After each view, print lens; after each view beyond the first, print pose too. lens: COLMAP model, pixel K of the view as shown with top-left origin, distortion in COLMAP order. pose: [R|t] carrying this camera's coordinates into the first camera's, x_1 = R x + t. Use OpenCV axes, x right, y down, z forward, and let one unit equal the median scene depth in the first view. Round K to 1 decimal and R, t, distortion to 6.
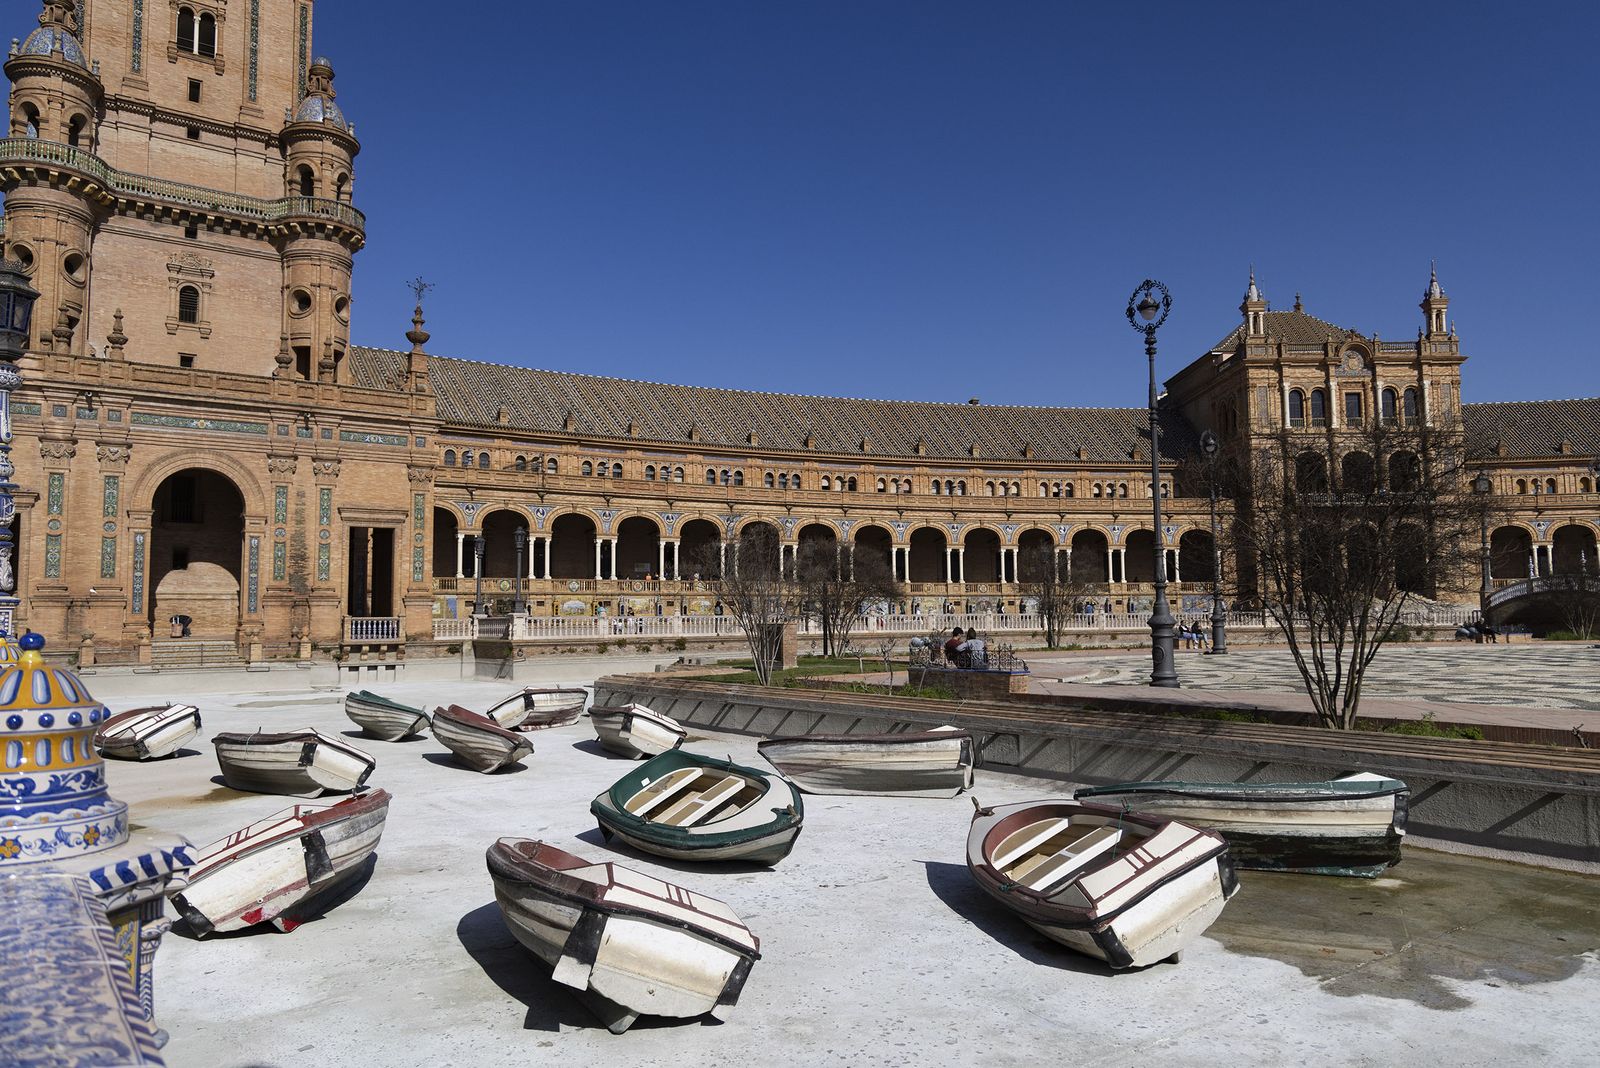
lens RADIAL K [[1079.5, 0, 800.0], [0, 1079.5, 534.0], [0, 0, 1]] dist [0.002745, -0.000416]
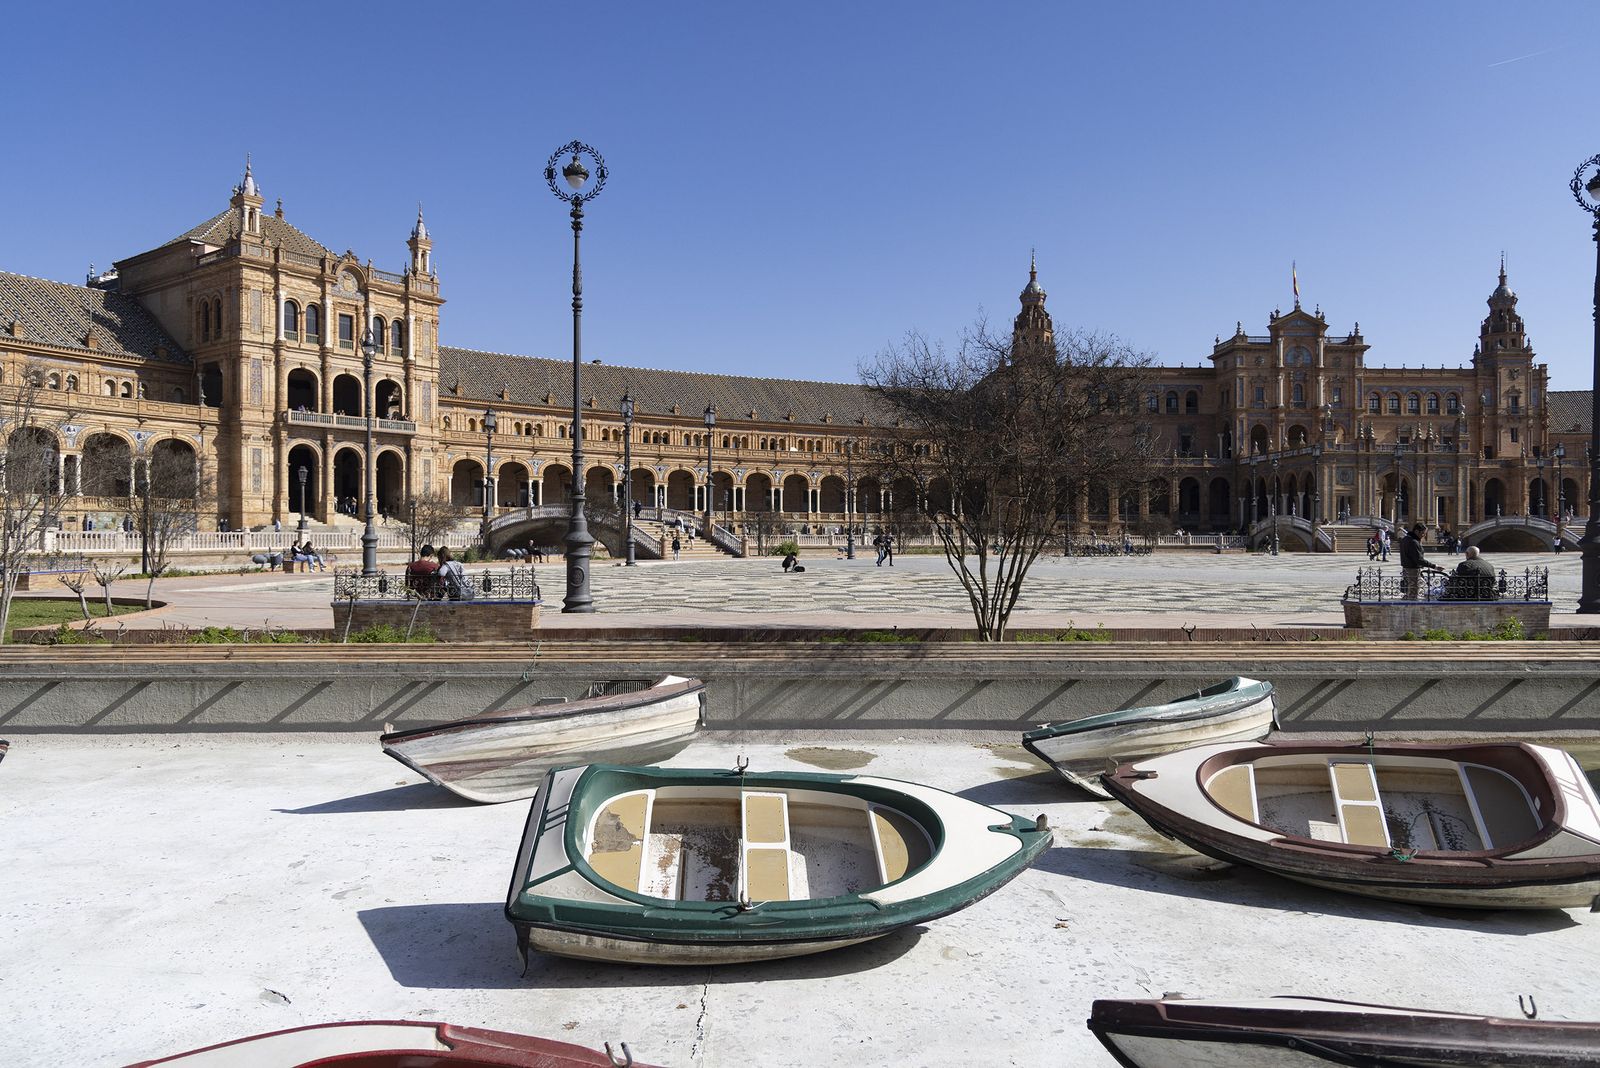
lens RADIAL K [[1079.5, 0, 800.0], [0, 1079.5, 534.0], [0, 0, 1]] dist [0.002745, -0.000416]
pose [[0.575827, 0.012680, 0.817473, -0.110647], [-0.070607, 0.996915, 0.034272, 0.013517], [-0.814517, -0.077454, 0.574946, 0.138249]]
